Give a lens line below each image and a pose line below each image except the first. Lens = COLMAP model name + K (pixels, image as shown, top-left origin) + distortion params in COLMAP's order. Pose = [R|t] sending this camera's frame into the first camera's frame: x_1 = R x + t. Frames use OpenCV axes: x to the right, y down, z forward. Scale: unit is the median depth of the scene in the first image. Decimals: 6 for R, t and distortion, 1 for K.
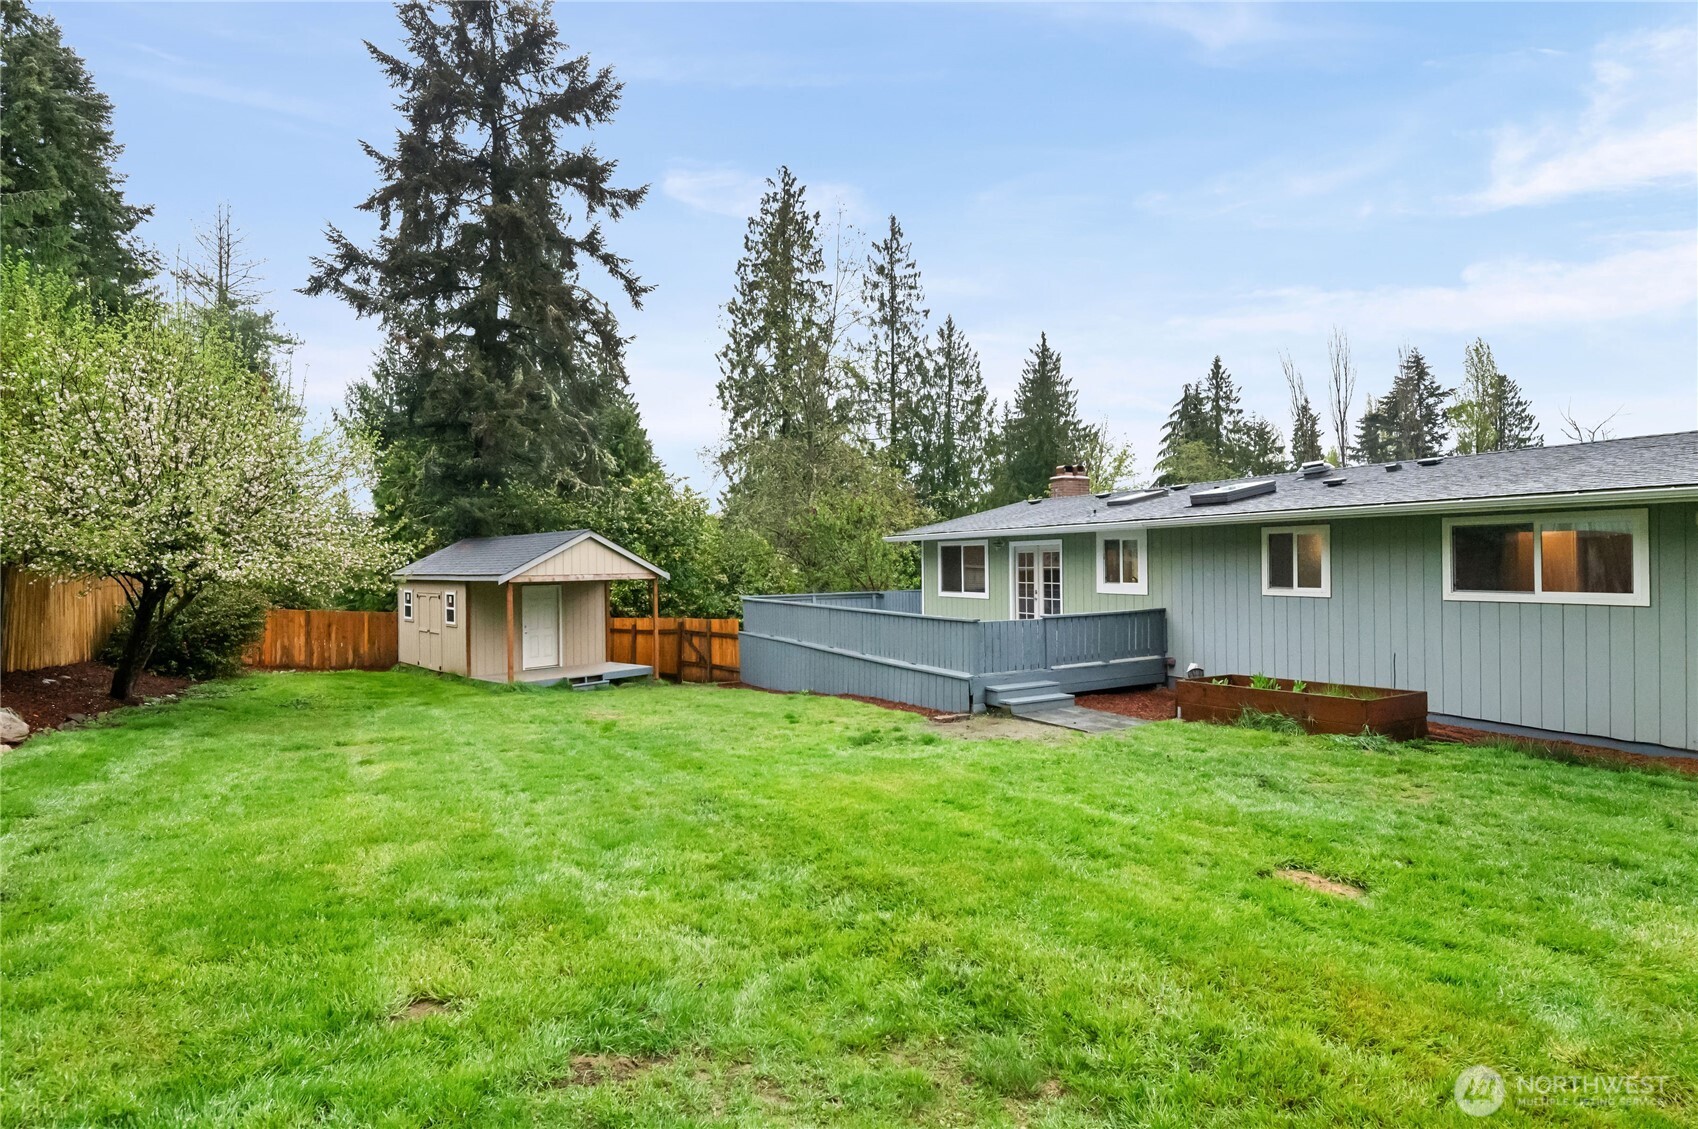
lens RADIAL K [[799.8, 0, 849.6], [0, 799.8, 571.4], [0, 0, 1]] dist [-0.014975, 0.000758]
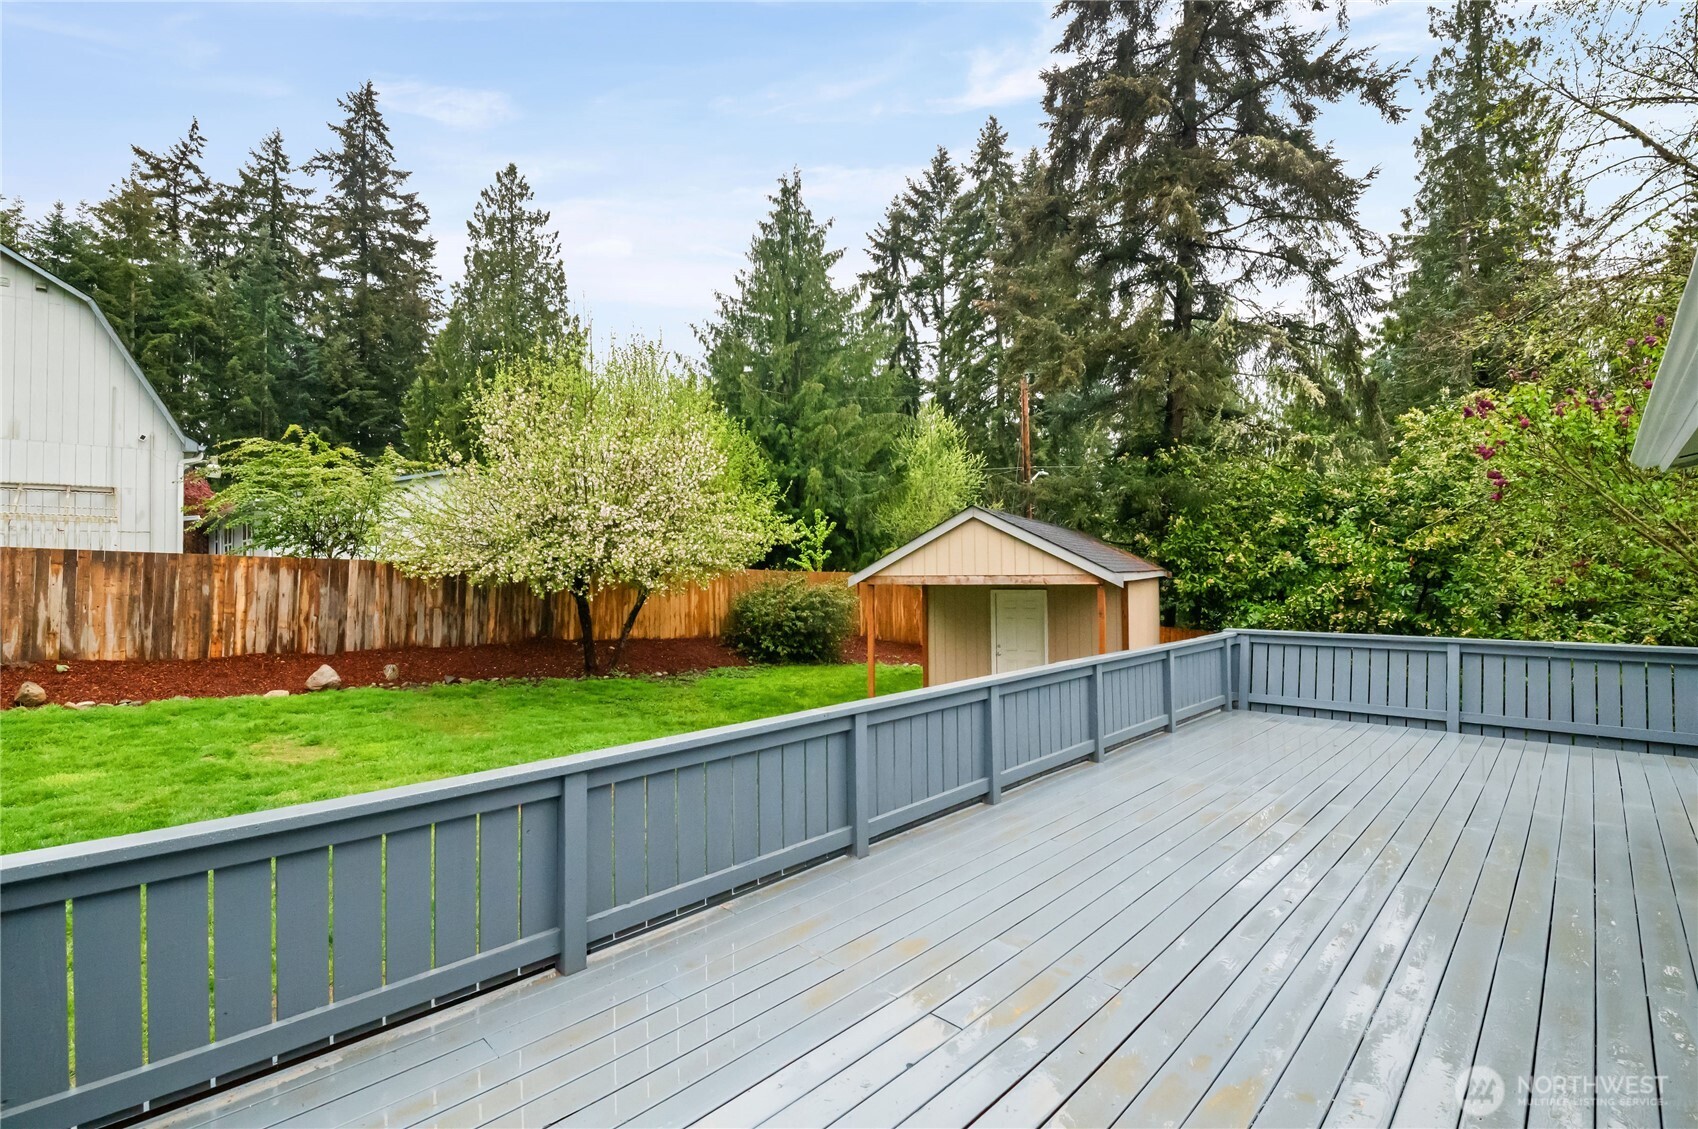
lens RADIAL K [[754.3, 0, 845.7], [0, 754.3, 562.7], [0, 0, 1]] dist [-0.018704, -0.000217]
pose [[0.261553, -0.001168, -0.965188, 0.090287], [-0.005030, 0.999984, -0.002573, -0.001646], [0.965176, 0.005527, 0.261543, 0.283321]]
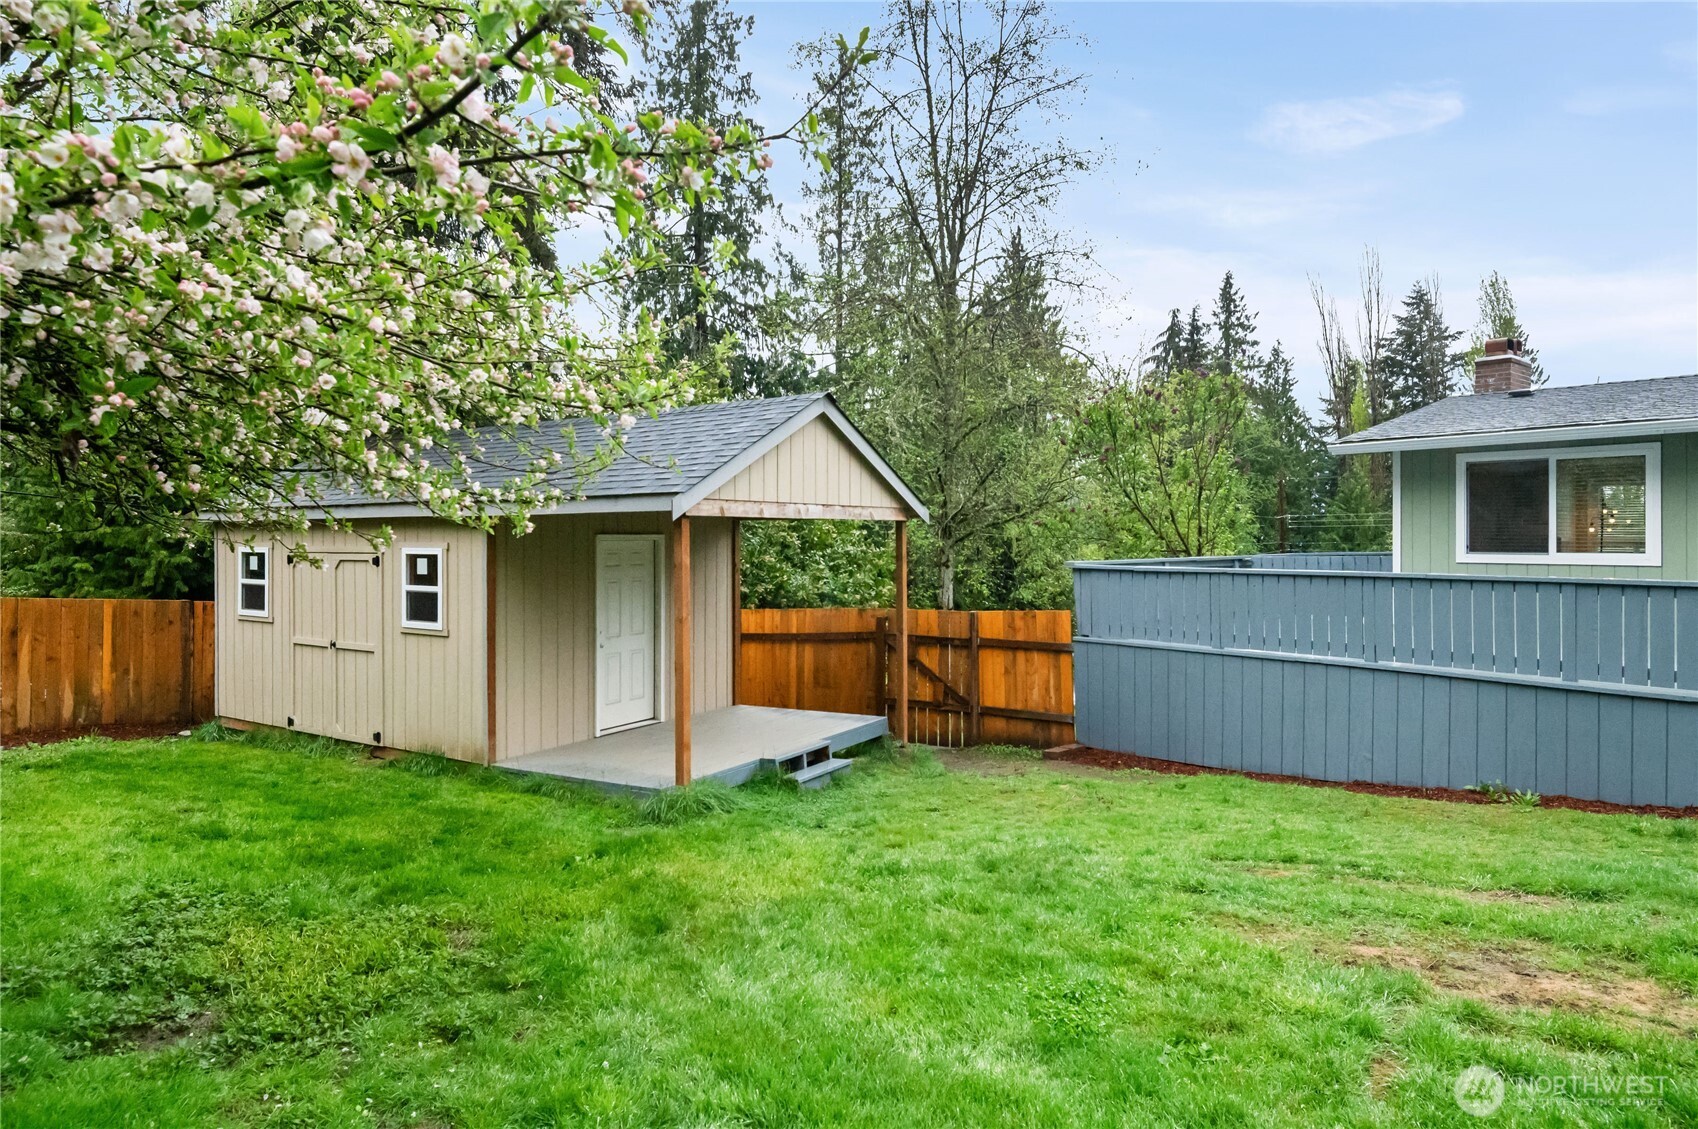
lens RADIAL K [[975.9, 0, 847.1], [0, 975.9, 553.1], [0, 0, 1]] dist [0.002676, 0.000085]
pose [[0.979011, 0.004994, 0.203746, -0.157962], [-0.005914, 0.999975, 0.003909, 0.010241], [-0.203721, -0.005032, 0.979016, 0.193926]]
